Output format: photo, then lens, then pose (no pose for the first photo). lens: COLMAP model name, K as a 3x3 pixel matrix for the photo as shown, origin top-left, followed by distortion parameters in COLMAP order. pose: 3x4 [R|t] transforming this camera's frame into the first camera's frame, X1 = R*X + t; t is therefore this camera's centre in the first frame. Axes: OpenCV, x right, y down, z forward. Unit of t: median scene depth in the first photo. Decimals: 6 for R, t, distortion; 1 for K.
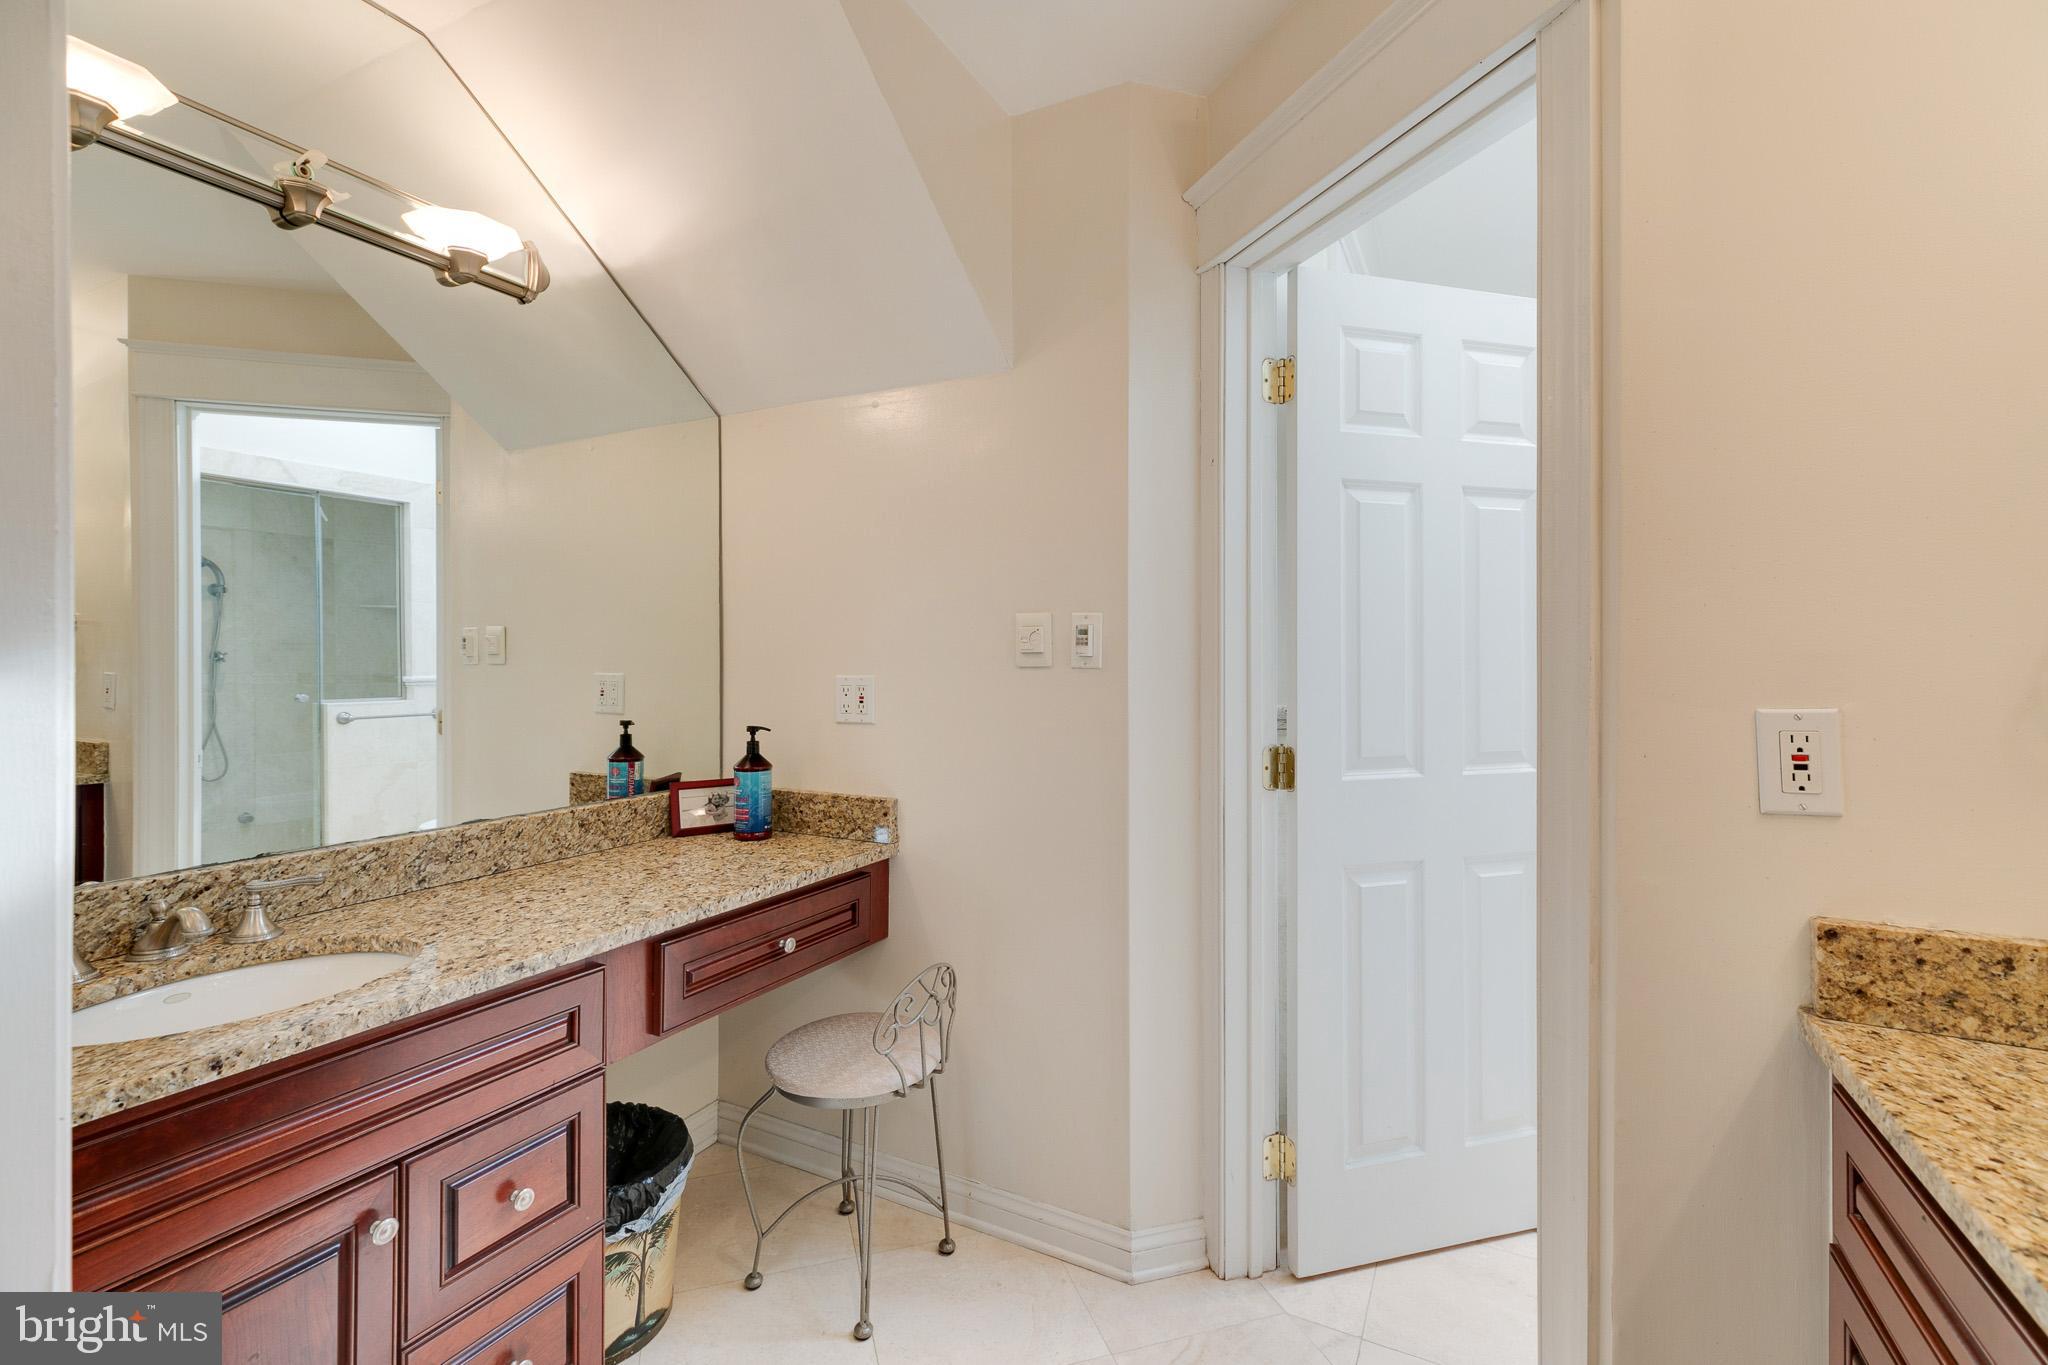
lens RADIAL K [[925.2, 0, 1024.0], [0, 925.2, 682.5], [0, 0, 1]] dist [0.002105, 0.000531]
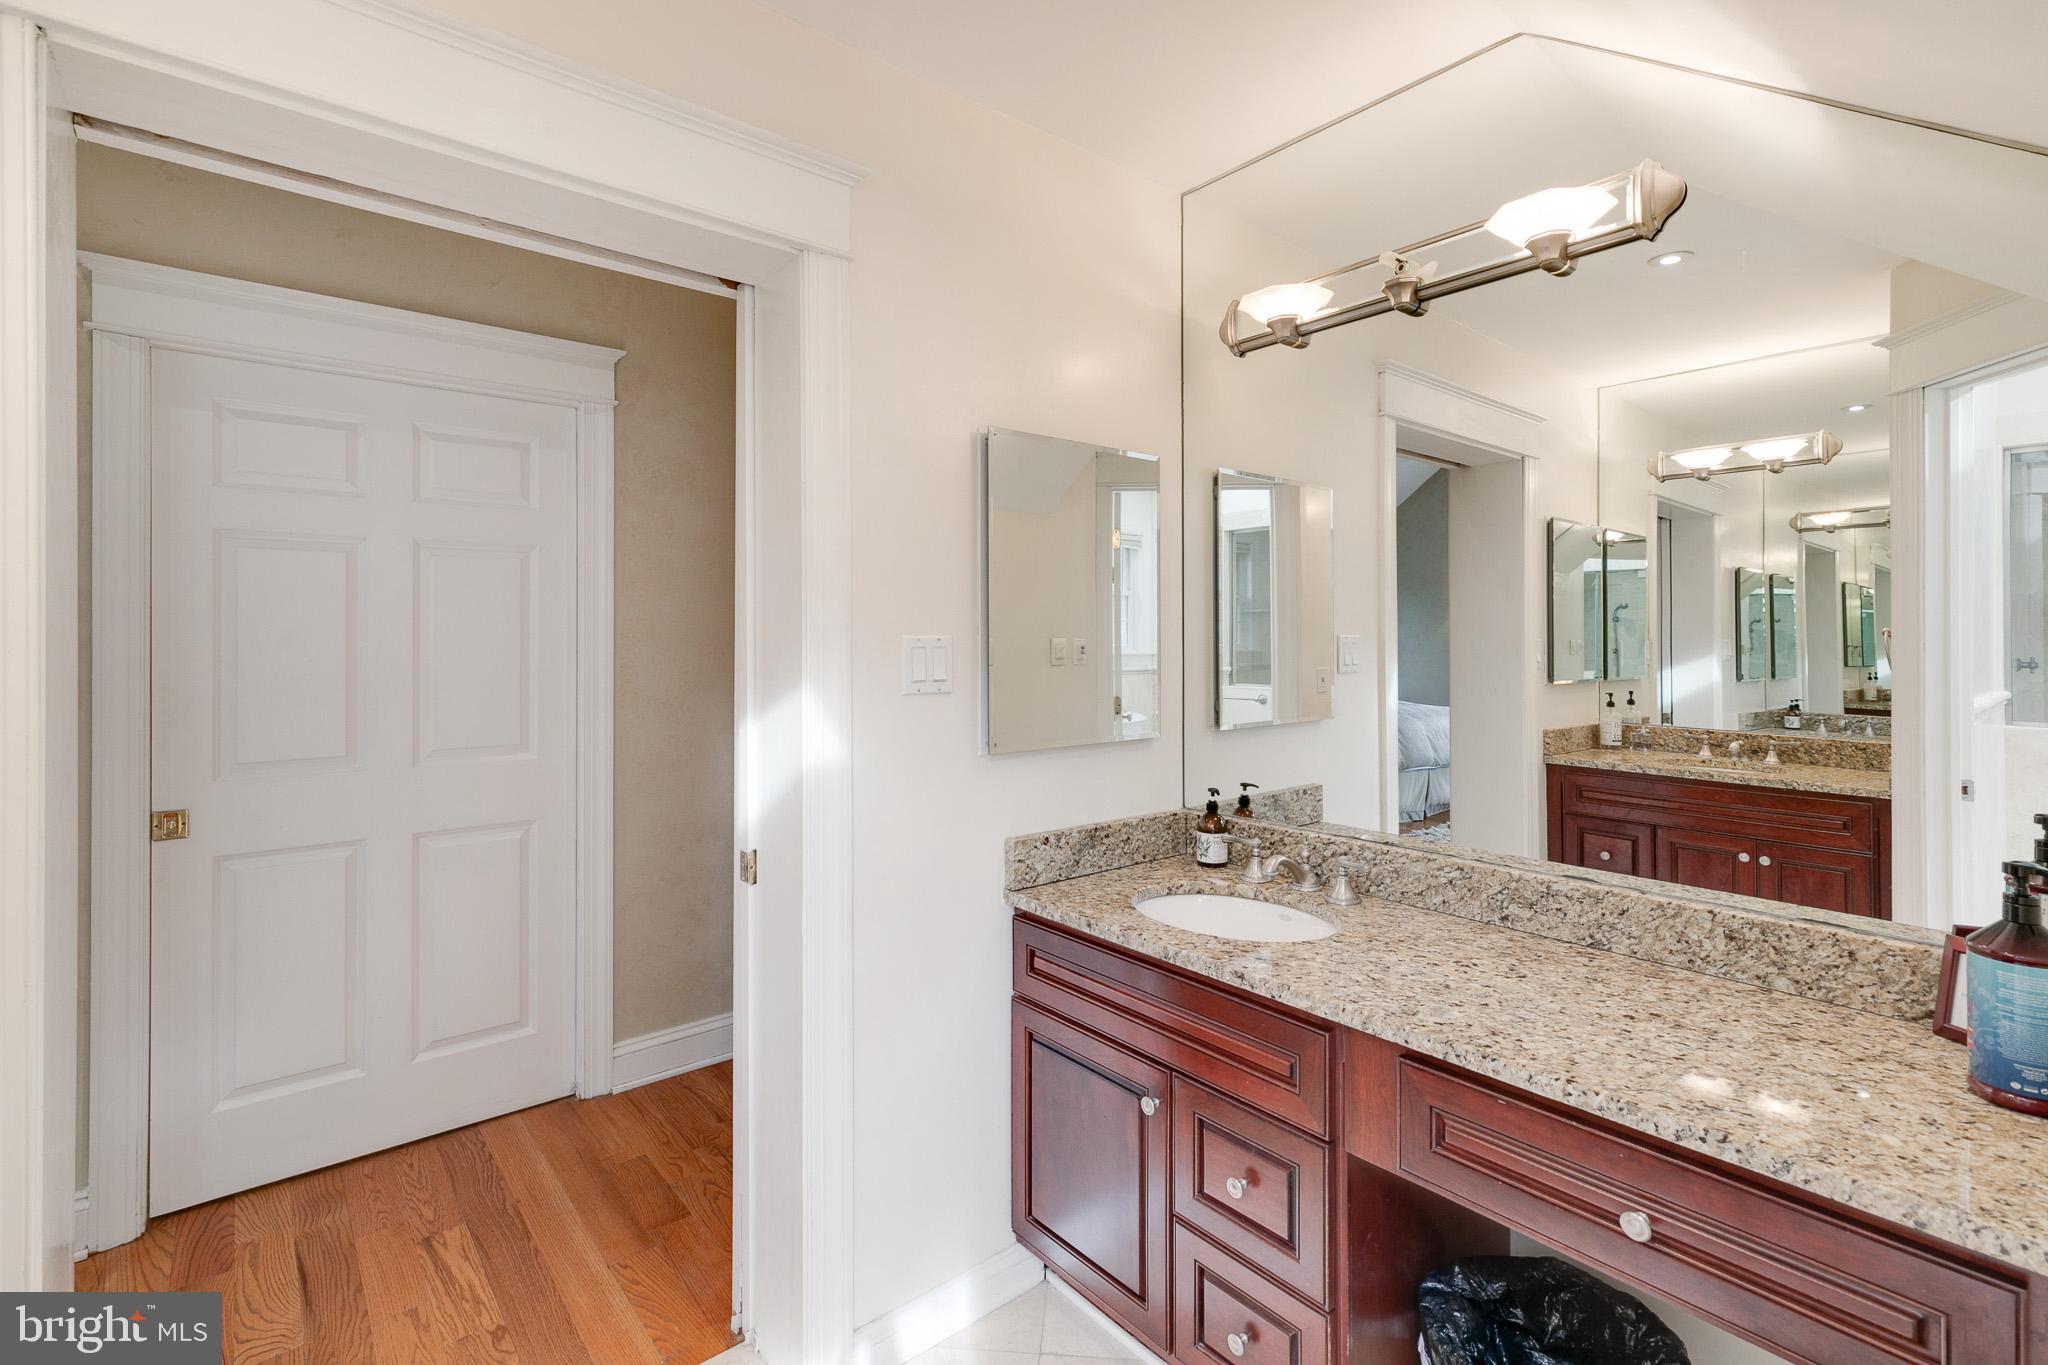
lens RADIAL K [[936.5, 0, 1018.8], [0, 936.5, 633.6], [0, 0, 1]] dist [0.001032, 0.000231]
pose [[-0.395735, -0.000061, -0.918365, 0.422517], [-0.024825, 0.999635, 0.010631, -0.075784], [0.918029, 0.027005, -0.395592, 0.863988]]
